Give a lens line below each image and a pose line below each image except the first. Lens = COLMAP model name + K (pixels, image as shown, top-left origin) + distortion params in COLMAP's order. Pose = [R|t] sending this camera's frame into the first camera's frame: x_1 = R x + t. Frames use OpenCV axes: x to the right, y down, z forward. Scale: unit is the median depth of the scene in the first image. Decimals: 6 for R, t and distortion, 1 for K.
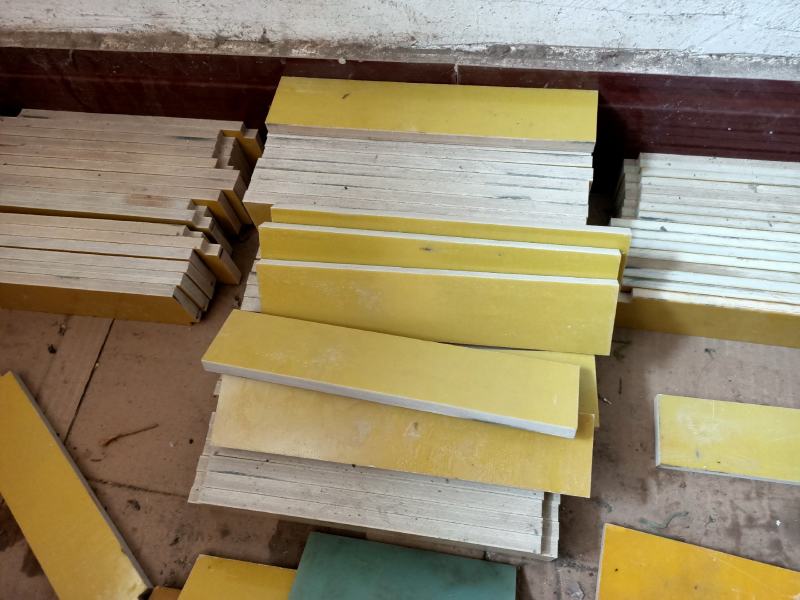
lens RADIAL K [[598.1, 0, 404.4], [0, 598.1, 302.0], [0, 0, 1]] dist [0.013911, -0.009812]
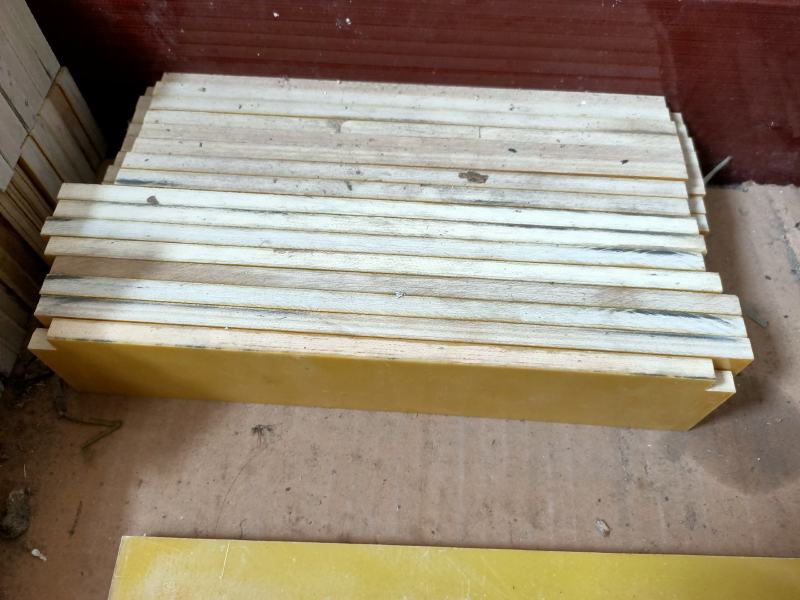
lens RADIAL K [[598.1, 0, 404.4], [0, 598.1, 302.0], [0, 0, 1]] dist [0.013911, -0.009812]
pose [[0.987709, -0.048597, 0.148557, 0.570207], [0.055795, 0.997442, -0.044674, 0.000021], [-0.146006, 0.052413, 0.987894, 0.469572]]
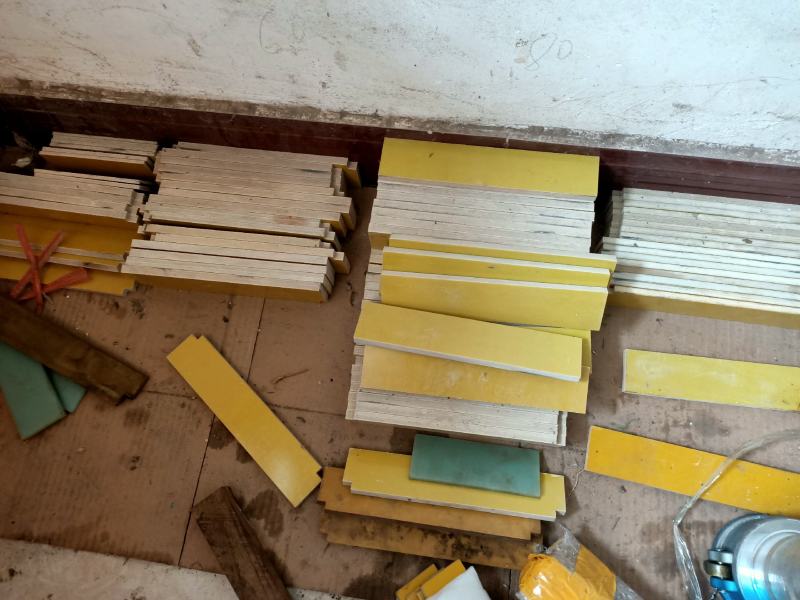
lens RADIAL K [[589.7, 0, 400.0], [0, 589.7, 300.0], [0, 0, 1]] dist [0.048896, -0.049902]
pose [[0.998944, -0.013165, 0.044015, -0.254412], [0.005380, 0.984993, 0.172508, -0.253295], [-0.045626, -0.172090, 0.984024, -0.523816]]
